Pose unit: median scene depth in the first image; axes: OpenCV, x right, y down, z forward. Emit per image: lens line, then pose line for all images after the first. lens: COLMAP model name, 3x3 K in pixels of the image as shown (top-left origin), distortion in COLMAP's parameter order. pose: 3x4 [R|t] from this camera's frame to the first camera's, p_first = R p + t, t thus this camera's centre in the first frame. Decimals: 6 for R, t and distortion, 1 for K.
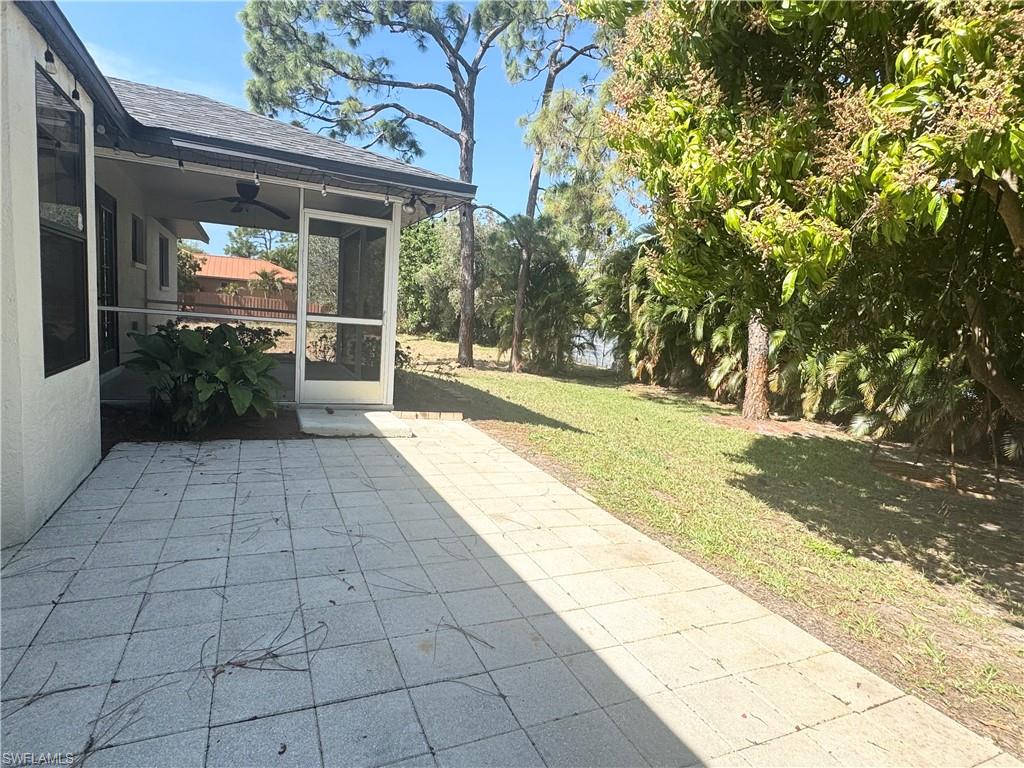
lens RADIAL K [[550.0, 0, 508.0], [0, 550.0, 384.9], [0, 0, 1]] dist [-0.003413, -0.000465]
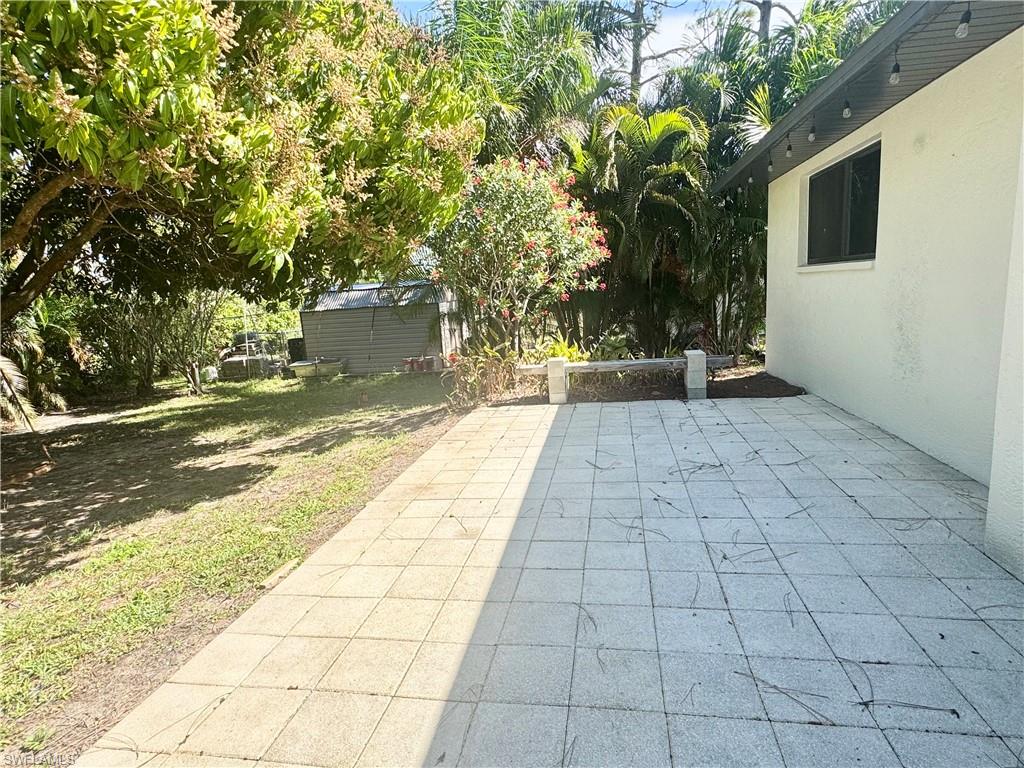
lens RADIAL K [[550.0, 0, 510.1], [0, 550.0, 388.9], [0, 0, 1]] dist [-0.003413, -0.000465]
pose [[-0.820760, -0.122883, 0.557901, -0.109424], [0.071498, 0.946816, 0.313731, -0.051089], [-0.566782, 0.297386, -0.768323, 0.325465]]
